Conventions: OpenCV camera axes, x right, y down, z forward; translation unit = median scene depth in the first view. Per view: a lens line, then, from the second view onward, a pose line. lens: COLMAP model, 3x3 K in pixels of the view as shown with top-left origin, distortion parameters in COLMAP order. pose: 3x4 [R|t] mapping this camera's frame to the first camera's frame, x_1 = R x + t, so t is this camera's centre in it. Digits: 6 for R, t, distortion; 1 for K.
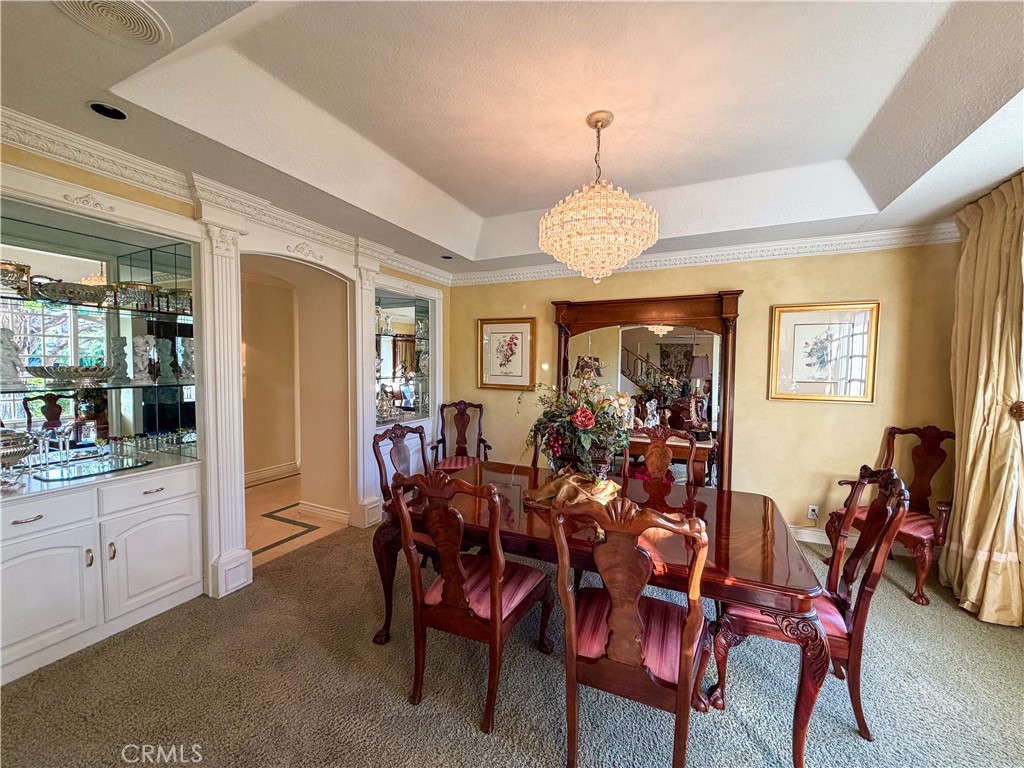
lens RADIAL K [[407.8, 0, 510.5], [0, 407.8, 385.5], [0, 0, 1]] dist [-0.000546, 0.000313]
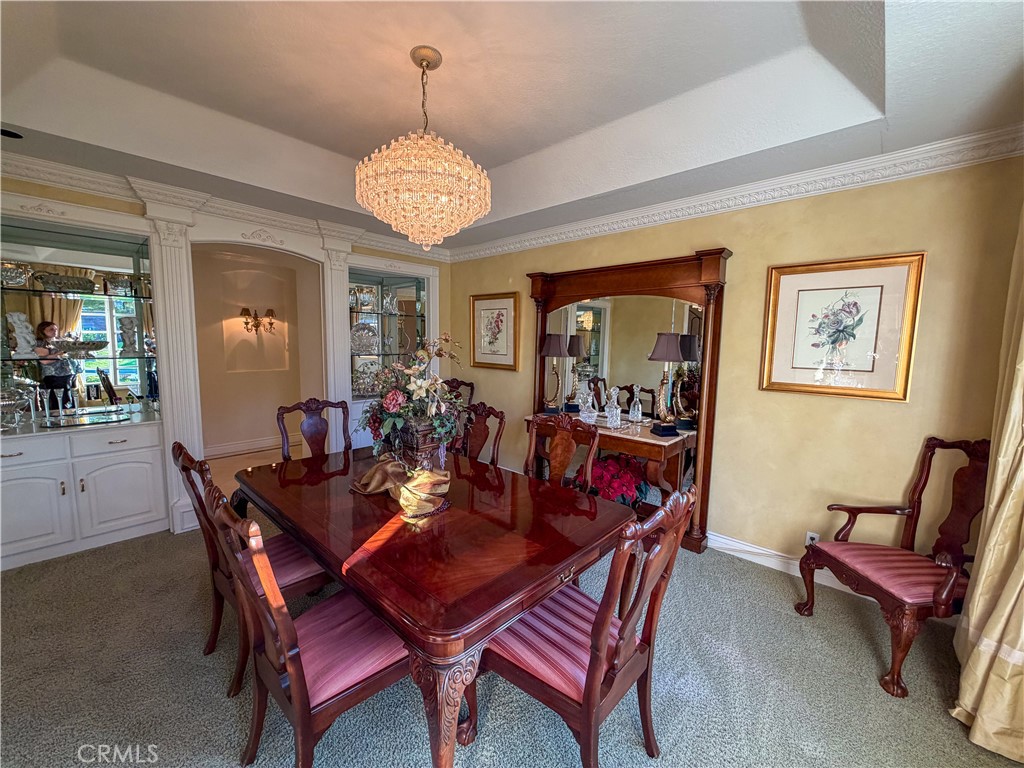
lens RADIAL K [[407.8, 0, 512.7], [0, 407.8, 385.8], [0, 0, 1]] dist [-0.000546, 0.000313]
pose [[0.952515, 0.038495, -0.302048, 0.440896], [-0.022429, 0.998152, 0.056482, -0.006548], [0.303664, -0.047025, 0.951618, 0.129503]]
